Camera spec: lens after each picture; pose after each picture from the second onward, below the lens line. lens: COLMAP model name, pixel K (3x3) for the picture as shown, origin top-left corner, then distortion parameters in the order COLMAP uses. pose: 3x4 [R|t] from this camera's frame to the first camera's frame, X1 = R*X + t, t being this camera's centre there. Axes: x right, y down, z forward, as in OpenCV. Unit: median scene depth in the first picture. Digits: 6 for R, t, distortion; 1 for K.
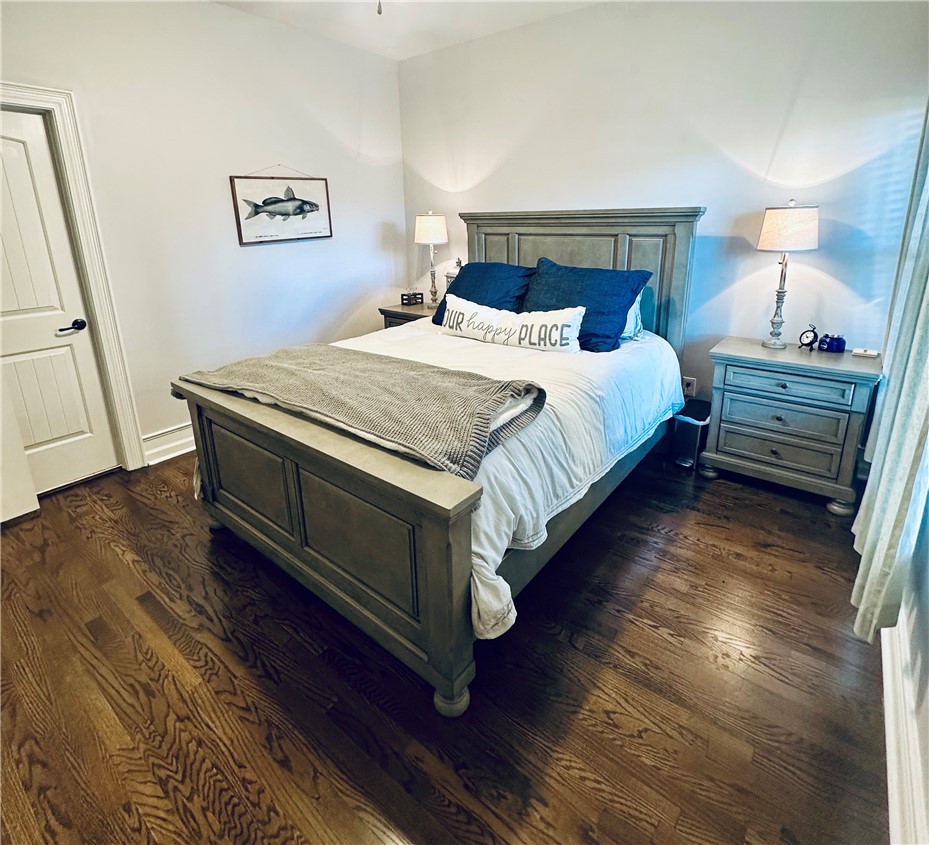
lens RADIAL K [[606.4, 0, 465.1], [0, 606.4, 426.8], [0, 0, 1]] dist [-0.008029, 0.008298]
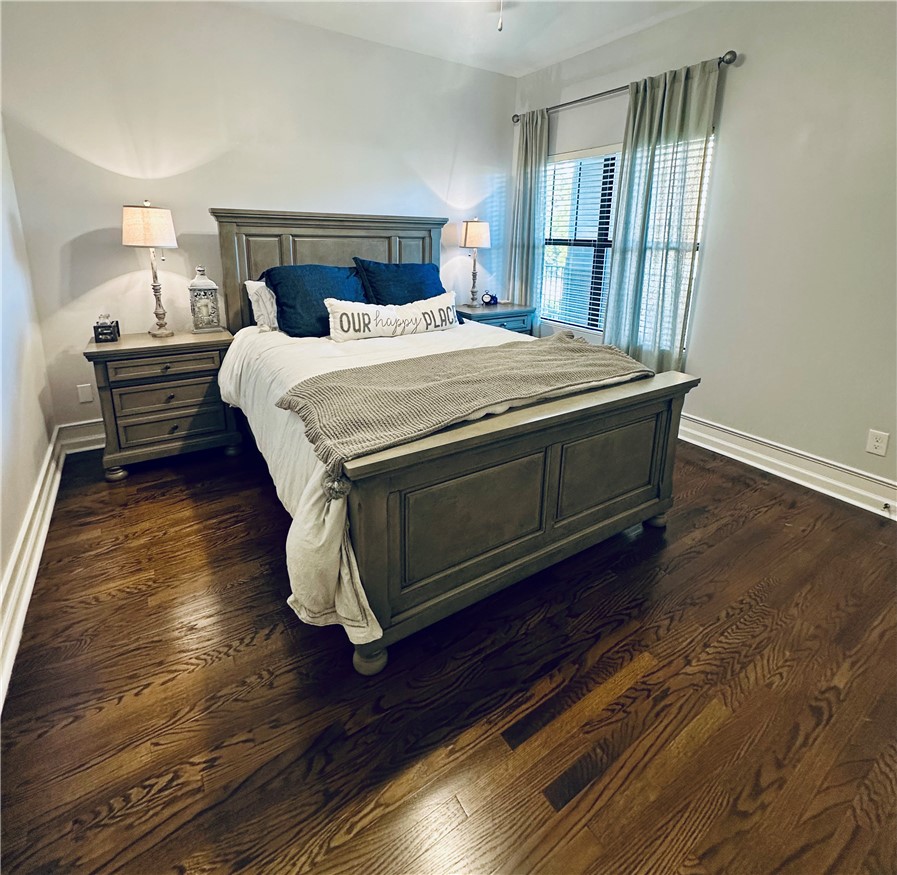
lens RADIAL K [[616.7, 0, 447.1], [0, 616.7, 436.3], [0, 0, 1]] dist [0.001732, 0.001401]
pose [[0.068662, -0.285333, 0.955966, -1.305347], [0.311663, 0.916403, 0.251139, -0.279728], [-0.947709, 0.280696, 0.151849, 1.013906]]
